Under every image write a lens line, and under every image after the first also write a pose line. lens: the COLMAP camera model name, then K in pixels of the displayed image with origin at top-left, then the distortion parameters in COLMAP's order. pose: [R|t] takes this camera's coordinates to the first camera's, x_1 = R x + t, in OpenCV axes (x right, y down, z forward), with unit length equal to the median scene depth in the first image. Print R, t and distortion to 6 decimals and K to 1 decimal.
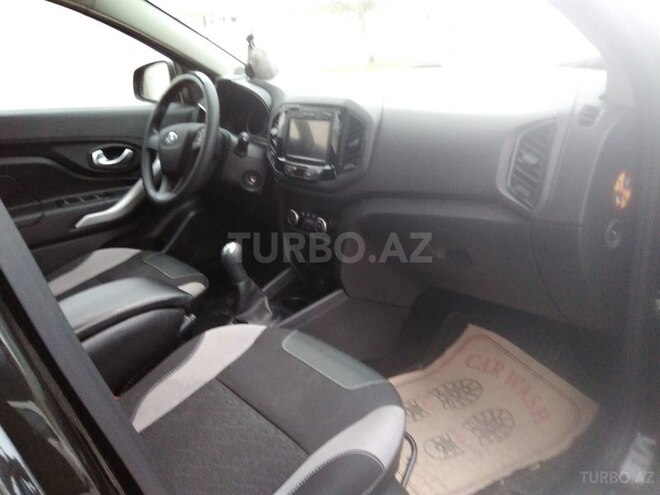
lens RADIAL K [[525.8, 0, 330.0], [0, 525.8, 247.5], [0, 0, 1]] dist [0.126714, -0.127079]
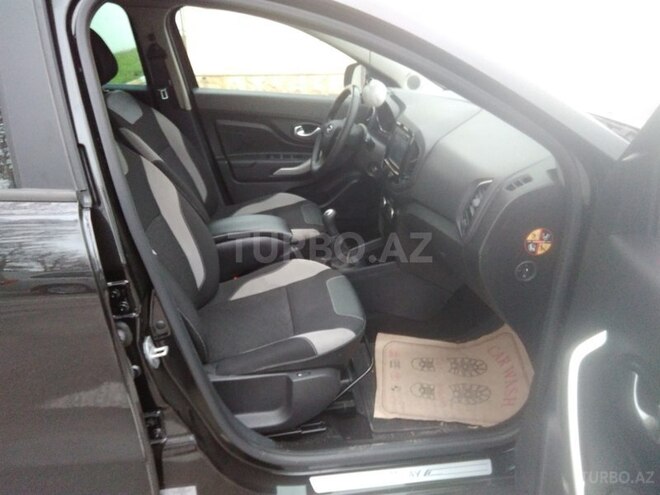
lens RADIAL K [[525.8, 0, 330.0], [0, 525.8, 247.5], [0, 0, 1]] dist [0.126714, -0.127079]
pose [[0.847996, 0.279870, -0.450083, 0.446378], [-0.244699, 0.960024, 0.135926, -0.092344], [0.470132, -0.005130, 0.882581, -0.273304]]
